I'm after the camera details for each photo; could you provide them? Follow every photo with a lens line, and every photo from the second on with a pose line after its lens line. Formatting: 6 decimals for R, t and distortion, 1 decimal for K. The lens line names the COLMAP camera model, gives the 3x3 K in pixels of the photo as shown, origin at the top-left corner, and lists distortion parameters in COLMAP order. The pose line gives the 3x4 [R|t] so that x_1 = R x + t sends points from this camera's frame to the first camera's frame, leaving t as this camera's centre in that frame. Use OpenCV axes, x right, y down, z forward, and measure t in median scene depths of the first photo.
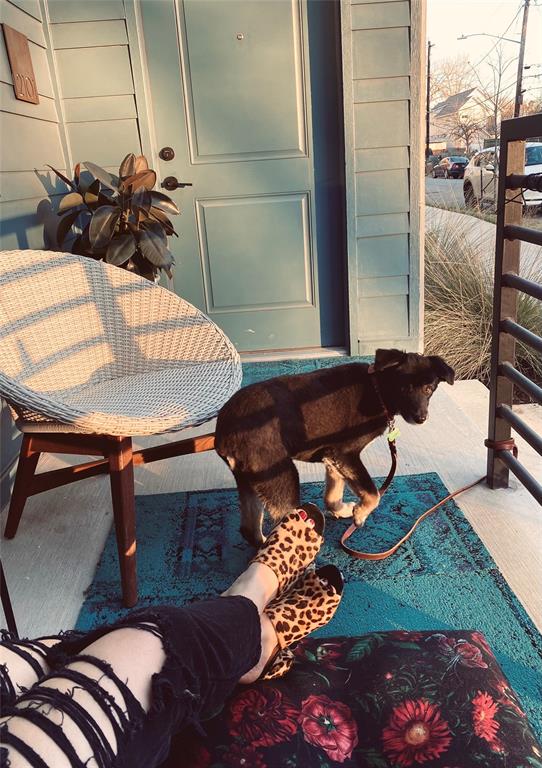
lens RADIAL K [[599.6, 0, 272.5], [0, 599.6, 383.5], [0, 0, 1]] dist [-0.009052, -0.016460]
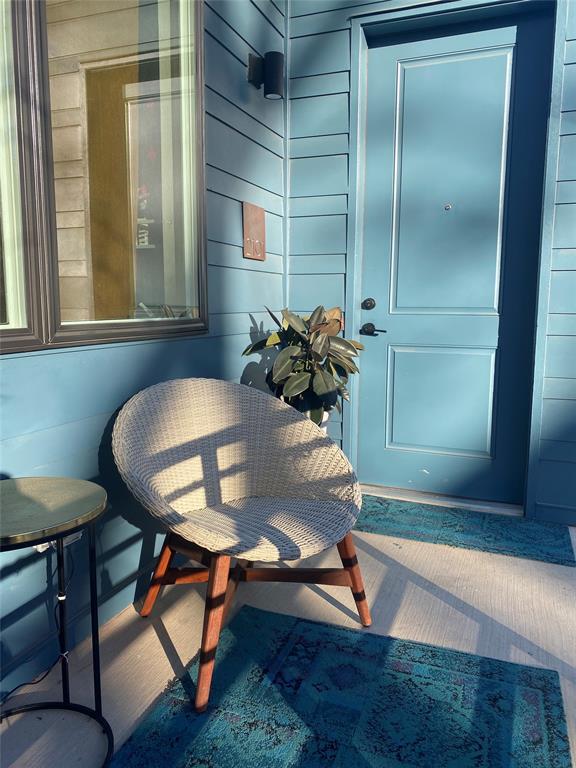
lens RADIAL K [[585.9, 0, 287.9], [0, 585.9, 382.5], [0, 0, 1]] dist [-0.002955, -0.006664]
pose [[0.913003, 0.119617, -0.390023, 0.193395], [-0.194770, 0.967859, -0.159102, -0.051755], [0.358456, 0.221226, 0.906956, -0.030592]]
